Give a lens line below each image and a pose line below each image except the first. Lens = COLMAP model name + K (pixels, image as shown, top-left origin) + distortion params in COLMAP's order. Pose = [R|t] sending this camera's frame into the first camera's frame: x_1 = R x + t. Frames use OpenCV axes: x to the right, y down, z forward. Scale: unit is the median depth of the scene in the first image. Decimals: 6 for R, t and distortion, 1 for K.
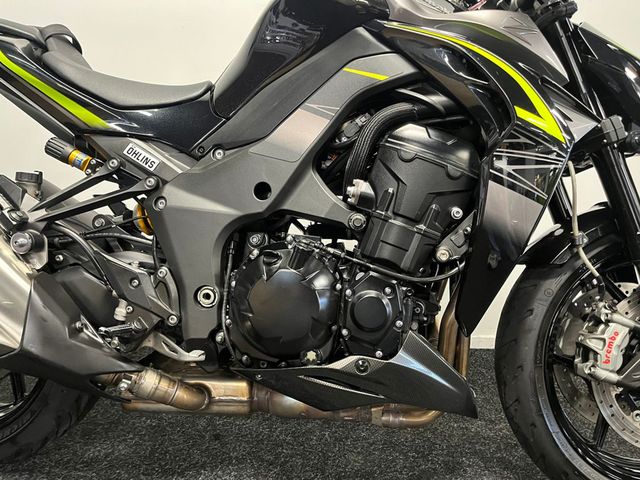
lens RADIAL K [[489.8, 0, 320.5], [0, 489.8, 242.1], [0, 0, 1]] dist [0.077192, -0.108788]
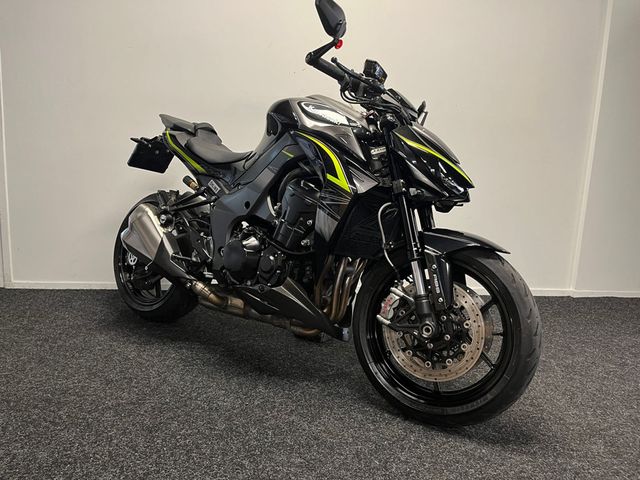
lens RADIAL K [[489.8, 0, 324.5], [0, 489.8, 239.1], [0, 0, 1]] dist [0.077192, -0.108788]
pose [[0.865300, 0.108540, -0.489363, 1.218548], [-0.134366, 0.990771, -0.017836, 0.034900], [0.482911, 0.081187, 0.871898, -0.682457]]
